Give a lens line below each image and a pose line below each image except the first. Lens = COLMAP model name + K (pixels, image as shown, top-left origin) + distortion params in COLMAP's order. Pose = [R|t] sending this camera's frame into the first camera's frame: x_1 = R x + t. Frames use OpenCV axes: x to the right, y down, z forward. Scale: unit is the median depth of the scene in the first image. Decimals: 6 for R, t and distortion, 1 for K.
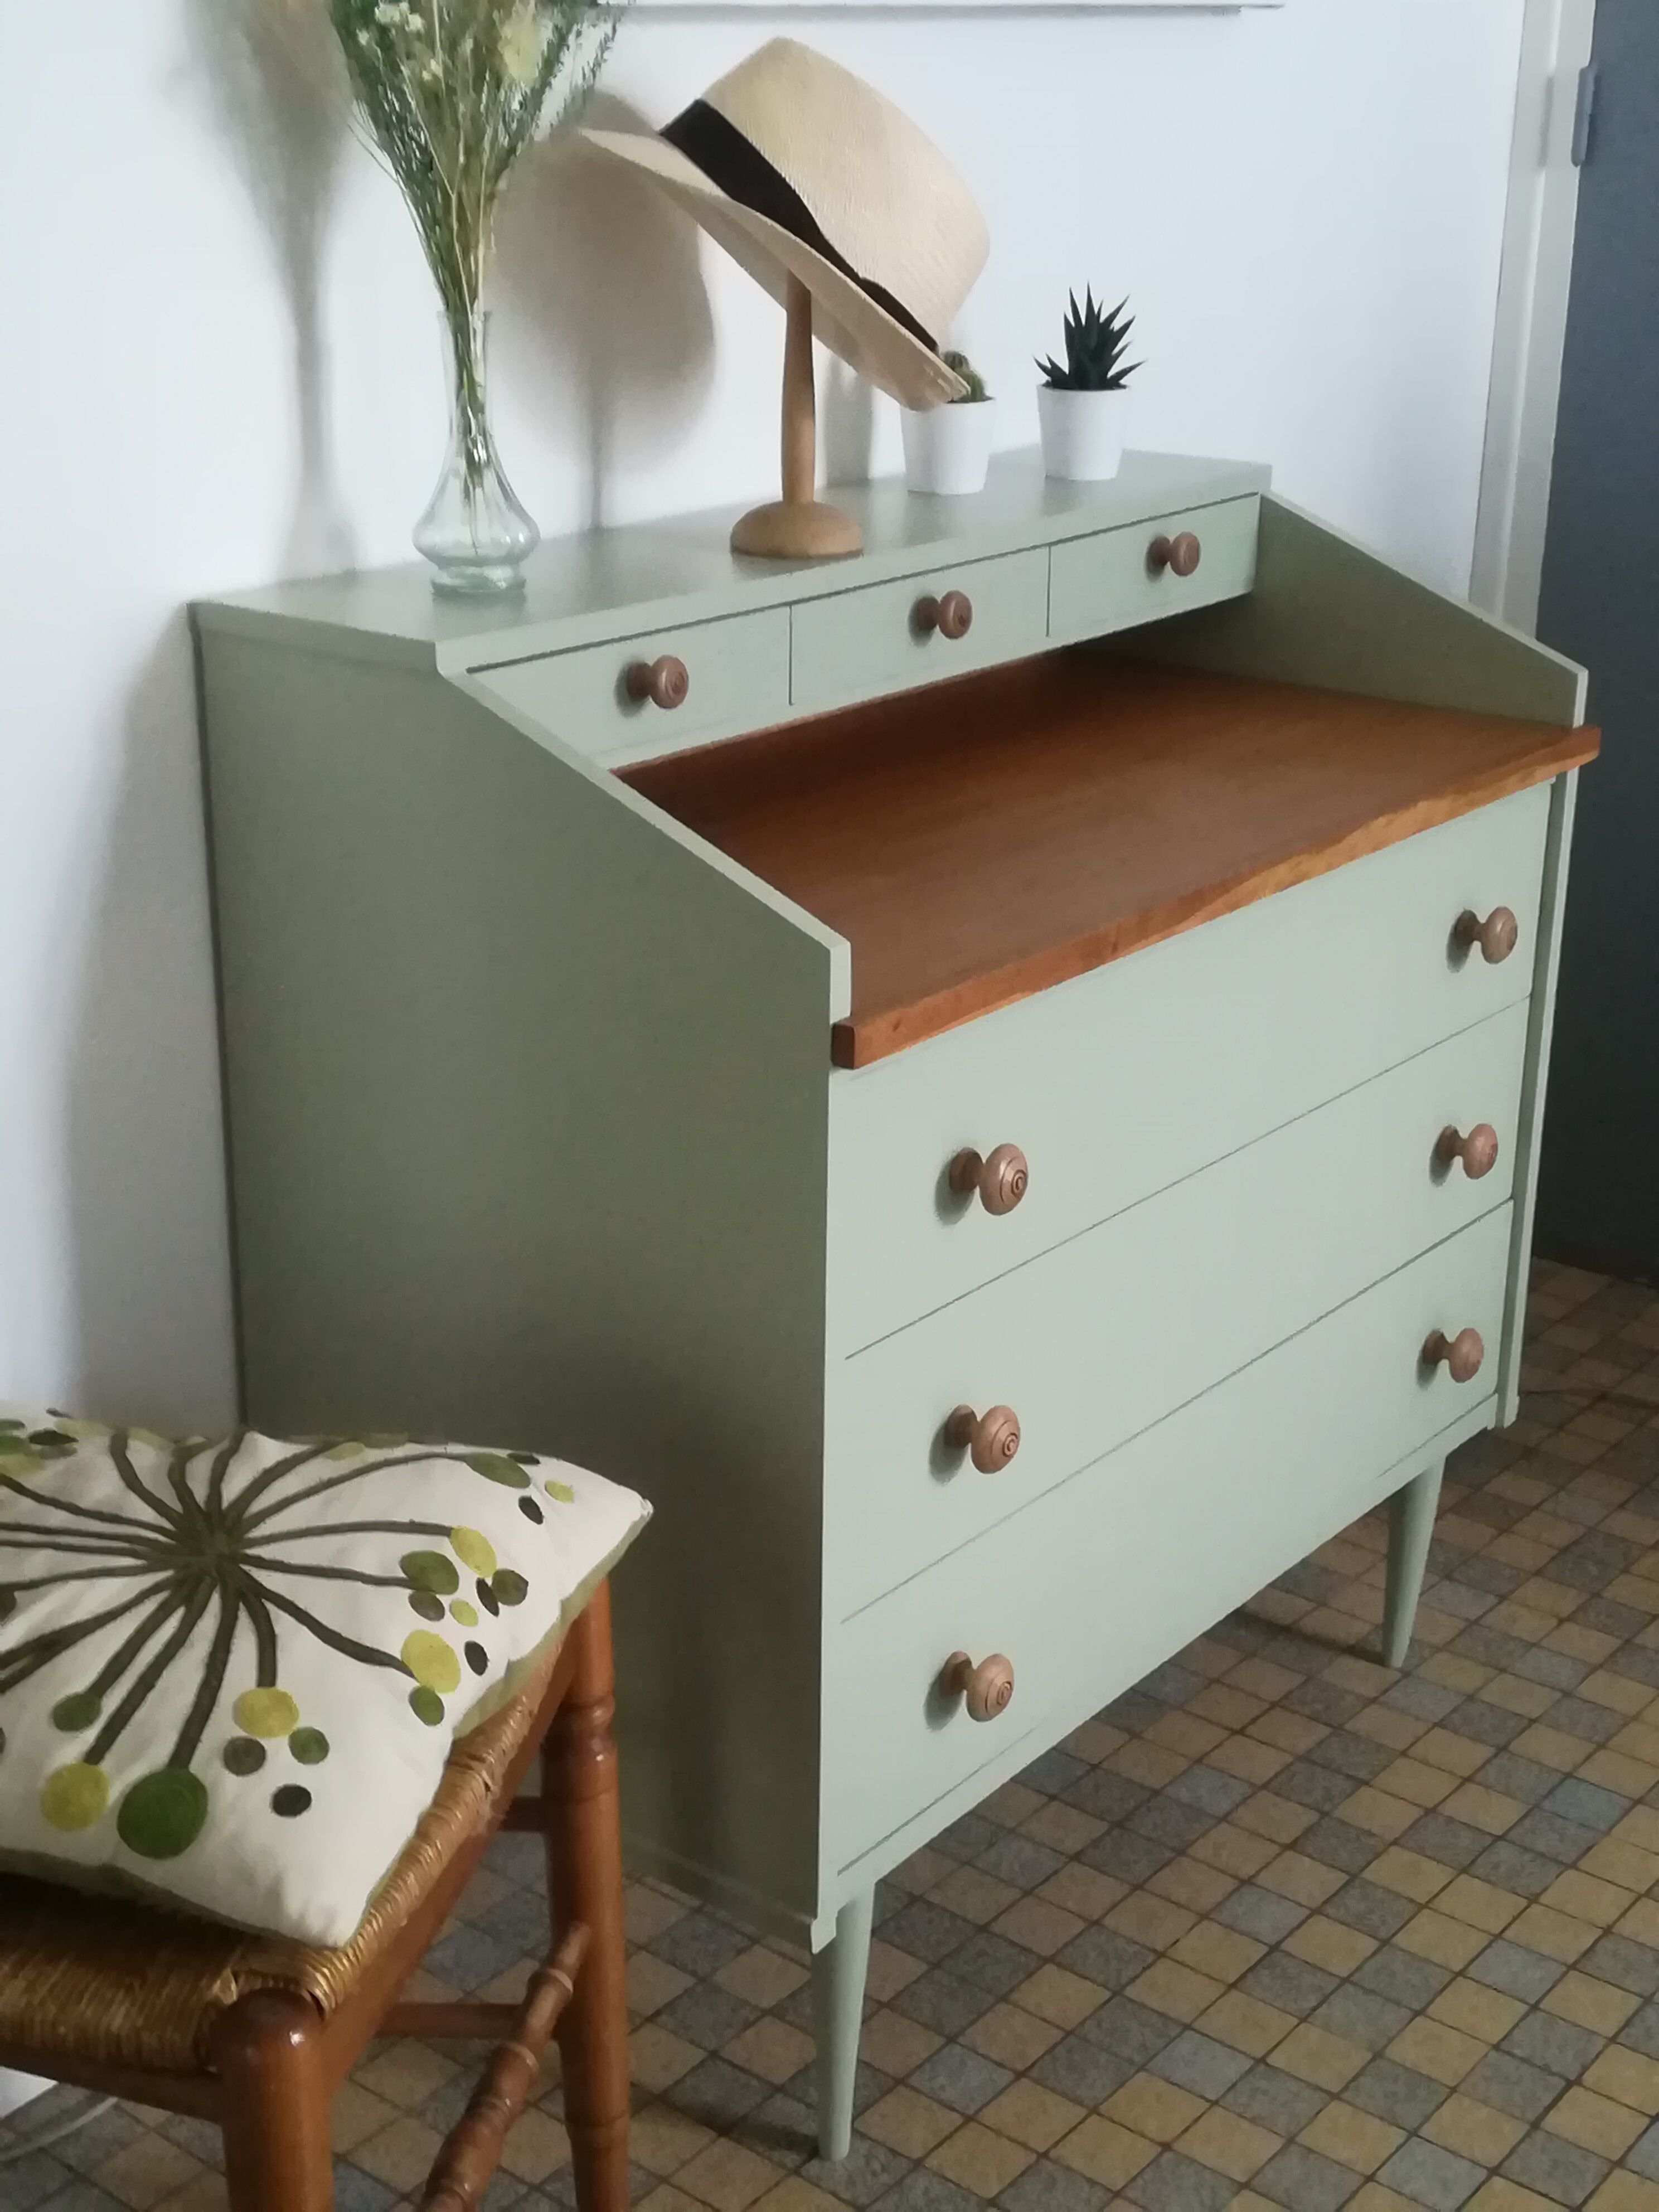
lens RADIAL K [[3071.2, 0, 833.2], [0, 3071.2, 1116.6], [0, 0, 1]] dist [0.013572, 0.000000]
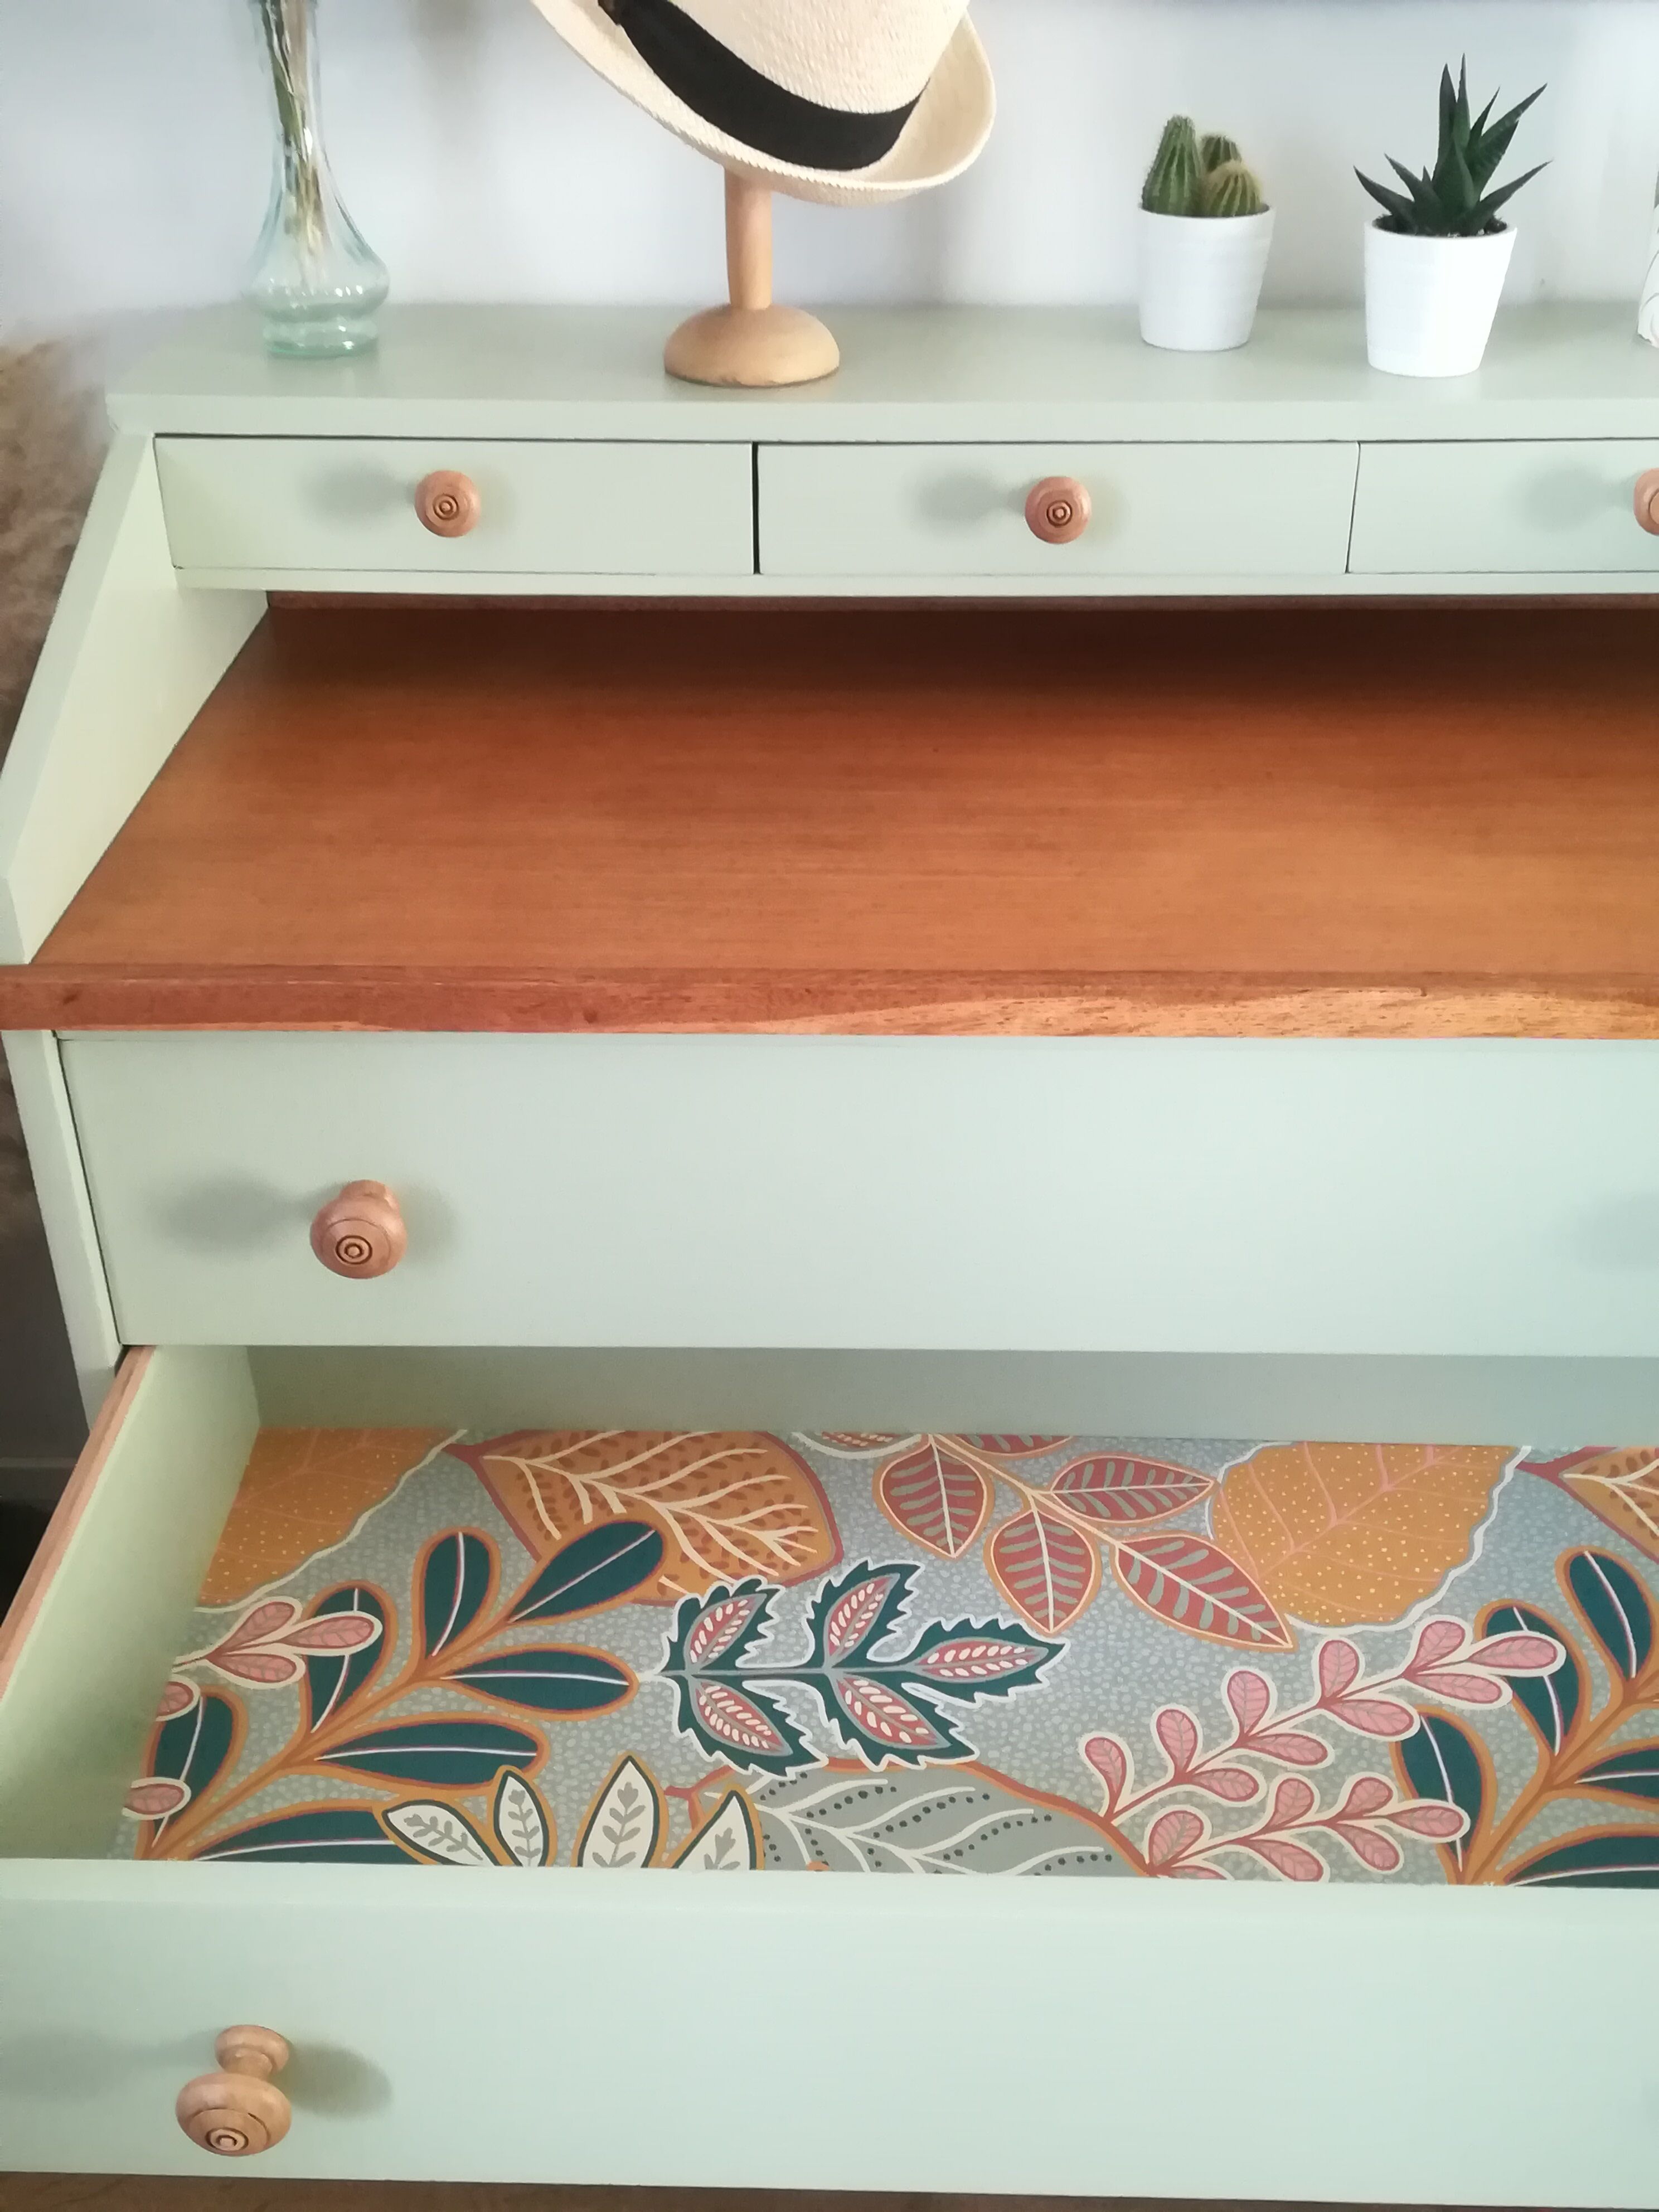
lens RADIAL K [[2309.1, 0, 819.9], [0, 2309.1, 1108.2], [0, 0, 1]] dist [0.020817, 0.000000]
pose [[0.589741, 0.411032, -0.695168, 0.433178], [-0.263188, 0.911615, 0.315738, -0.187969], [0.763504, -0.003244, 0.645795, 0.594090]]
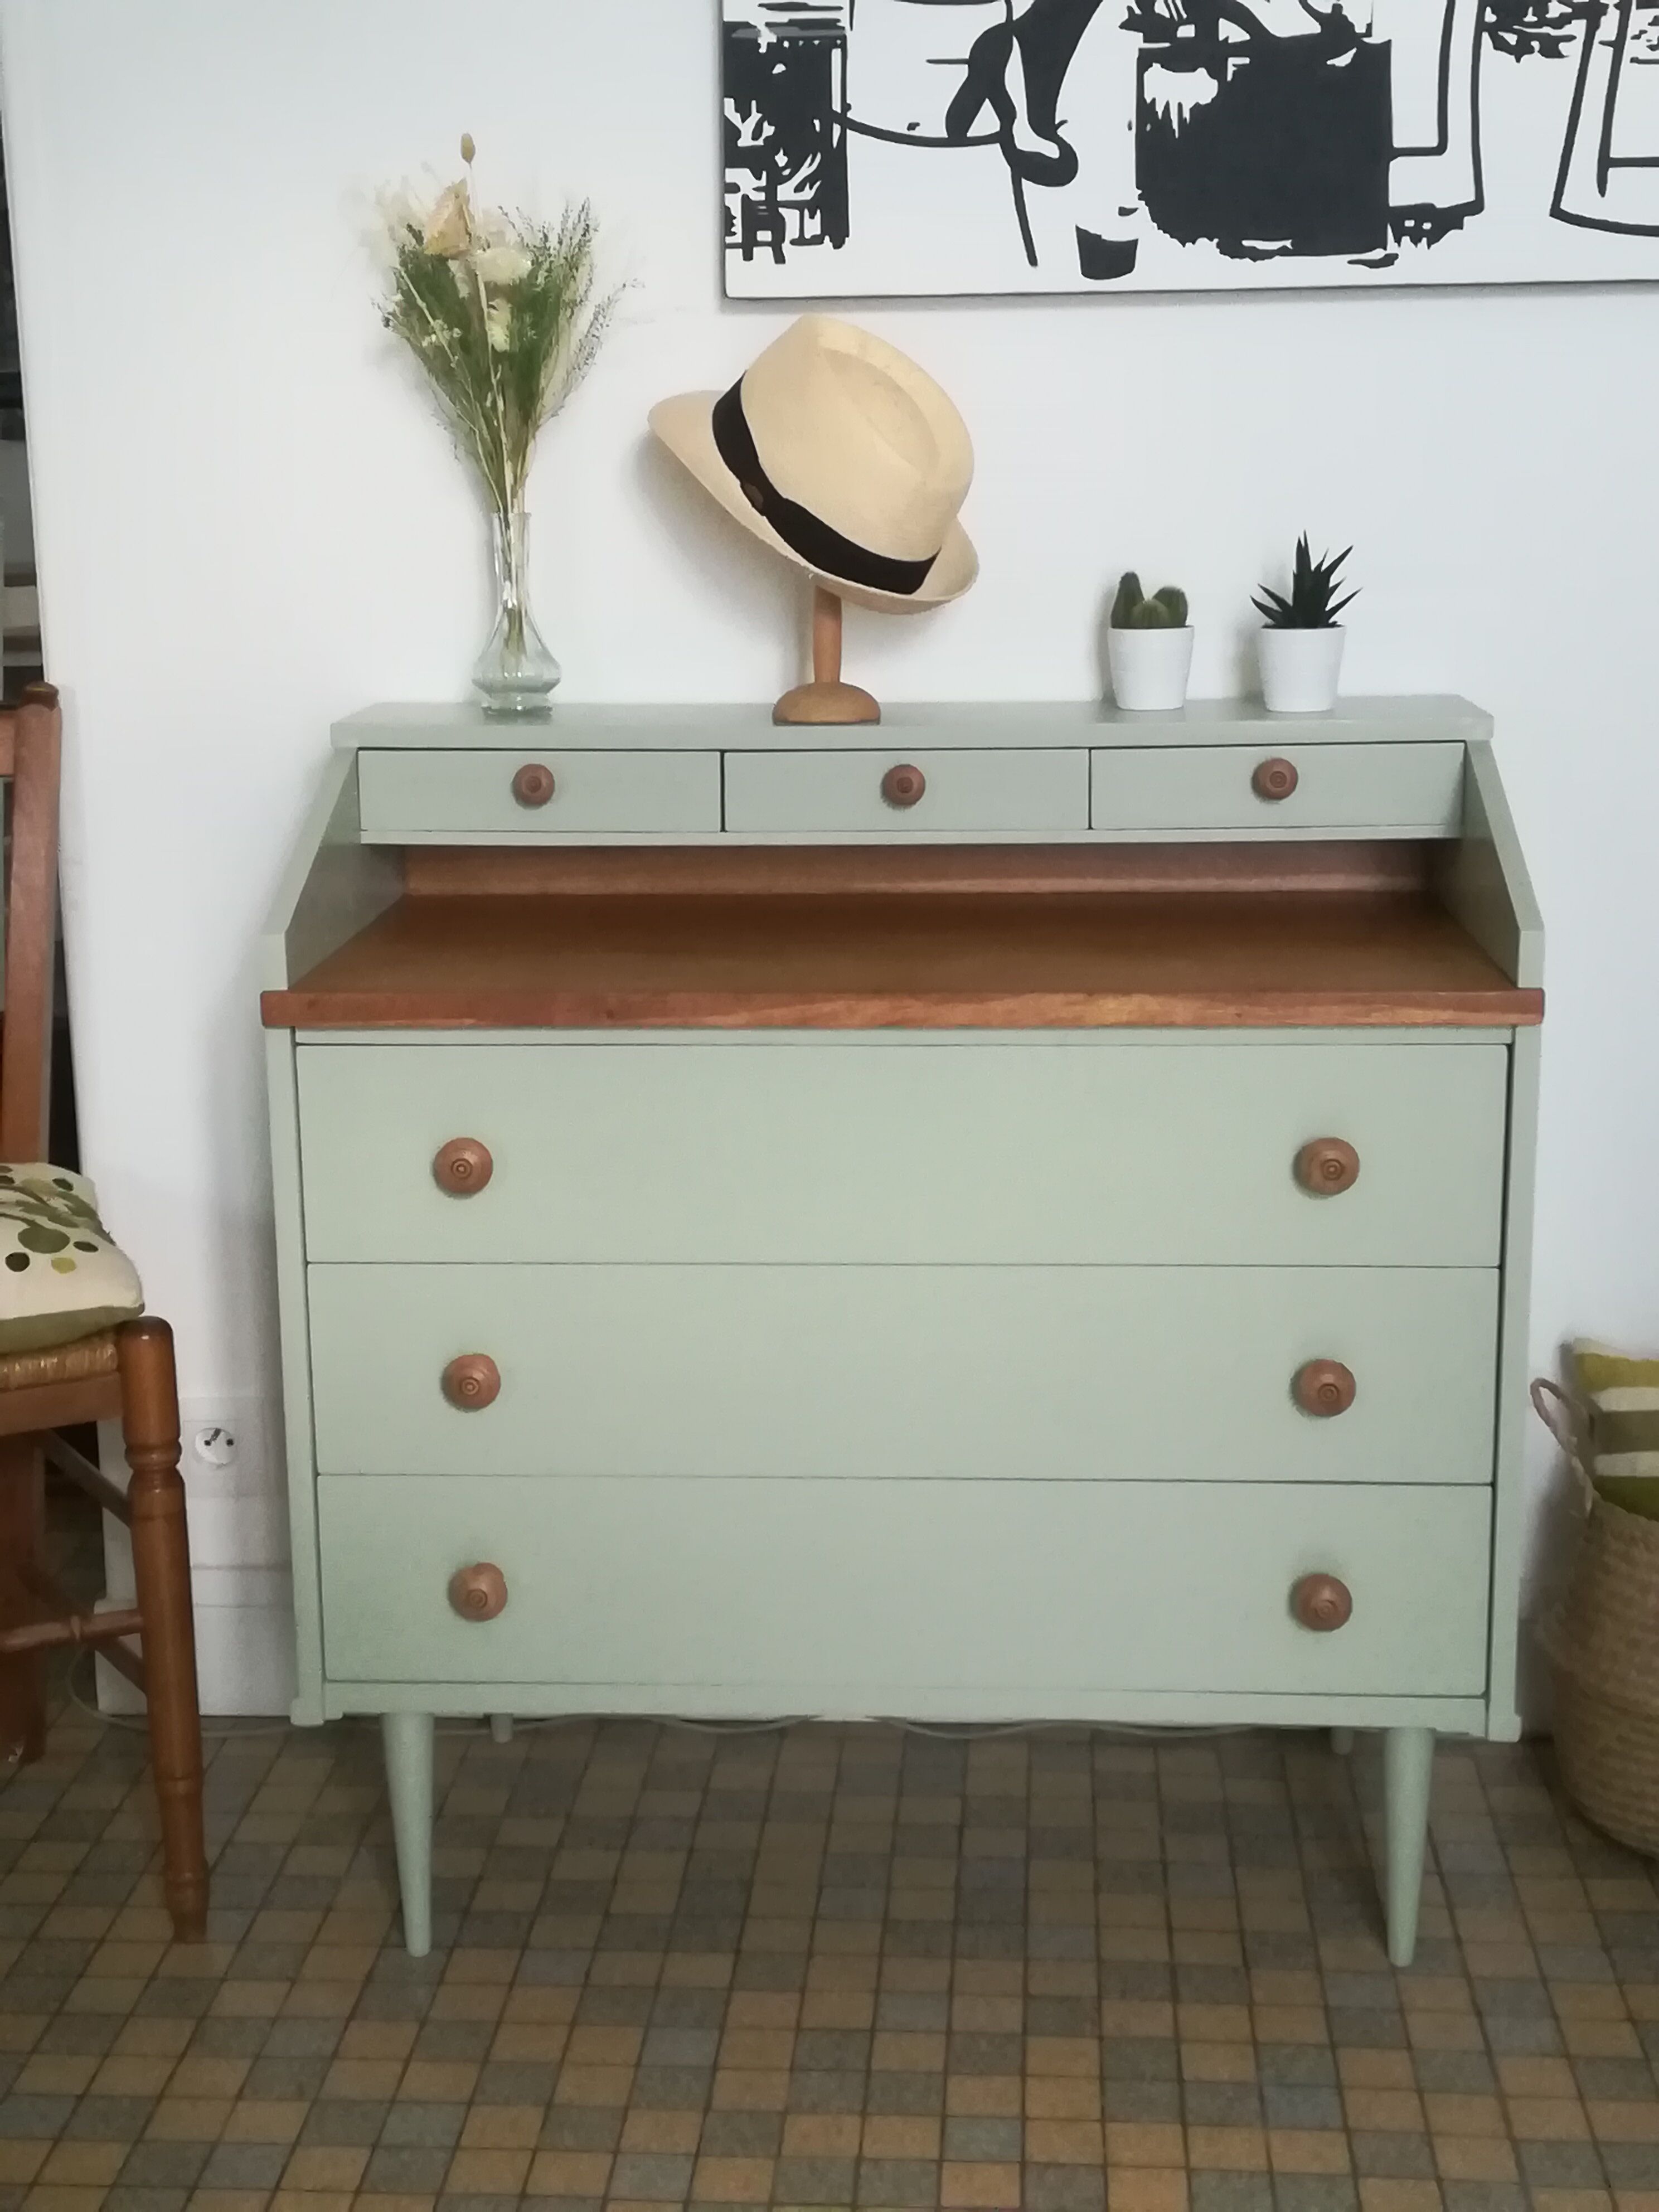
lens RADIAL K [[3071.2, 0, 831.7], [0, 3071.2, 1106.0], [0, 0, 1]] dist [0.013572, 0.000000]
pose [[0.566450, 0.166178, -0.807167, 0.976183], [-0.265660, 0.963992, 0.012031, -0.050013], [0.780102, 0.207617, 0.590200, 0.301333]]
